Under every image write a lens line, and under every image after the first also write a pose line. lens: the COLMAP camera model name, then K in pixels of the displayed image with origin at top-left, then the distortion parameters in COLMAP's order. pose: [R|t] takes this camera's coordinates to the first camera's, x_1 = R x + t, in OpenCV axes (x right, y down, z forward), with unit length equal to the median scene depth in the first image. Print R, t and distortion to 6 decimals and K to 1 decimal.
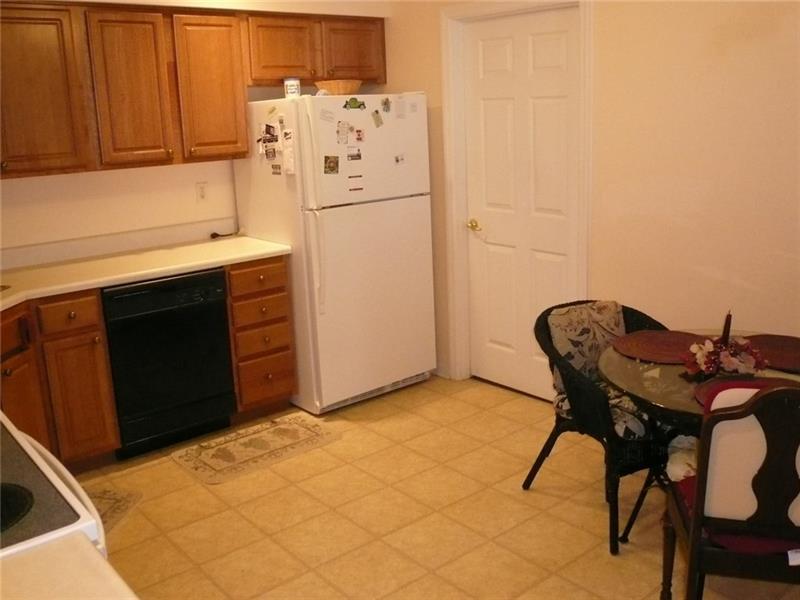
lens RADIAL K [[769.6, 0, 398.6], [0, 769.6, 293.4], [0, 0, 1]] dist [-0.090629, 0.000000]
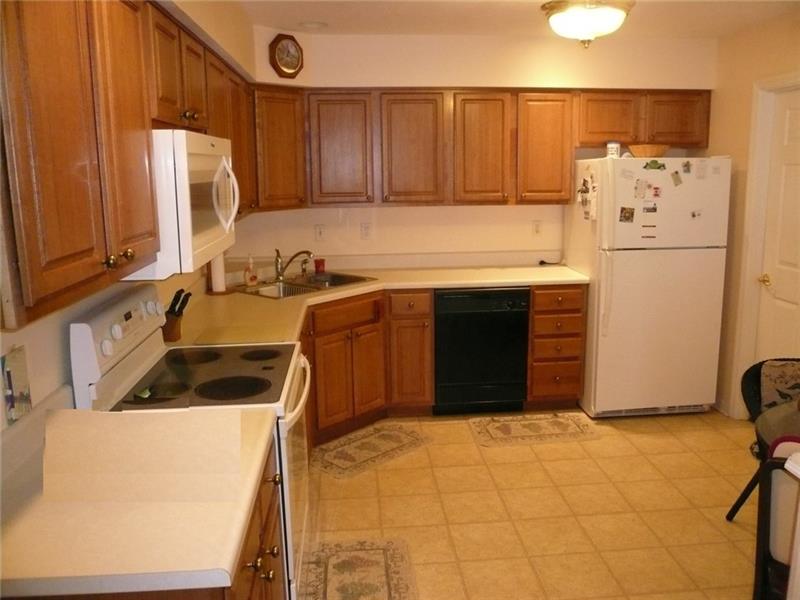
lens RADIAL K [[666.0, 0, 400.8], [0, 666.0, 292.4], [0, 0, 1]] dist [-0.115151, 0.102552]
pose [[0.814017, 0.132110, -0.565617, 0.225014], [-0.150668, 0.988485, 0.014041, -0.007169], [0.560959, 0.073791, 0.824548, -0.045822]]
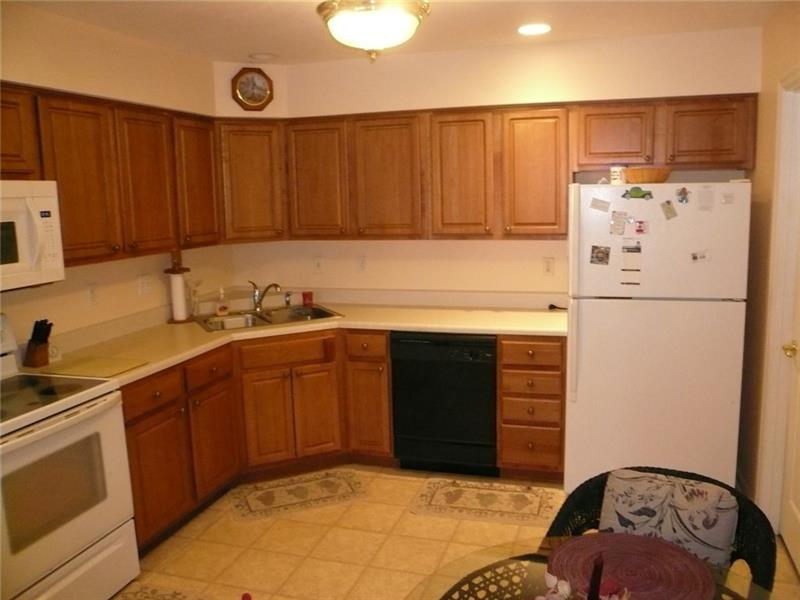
lens RADIAL K [[666.0, 0, 405.0], [0, 666.0, 295.9], [0, 0, 1]] dist [-0.115151, 0.102552]
pose [[0.540339, 0.151029, -0.827782, 0.480755], [-0.190831, 0.980122, 0.054258, -0.115199], [0.819522, 0.128649, 0.558420, 0.336878]]
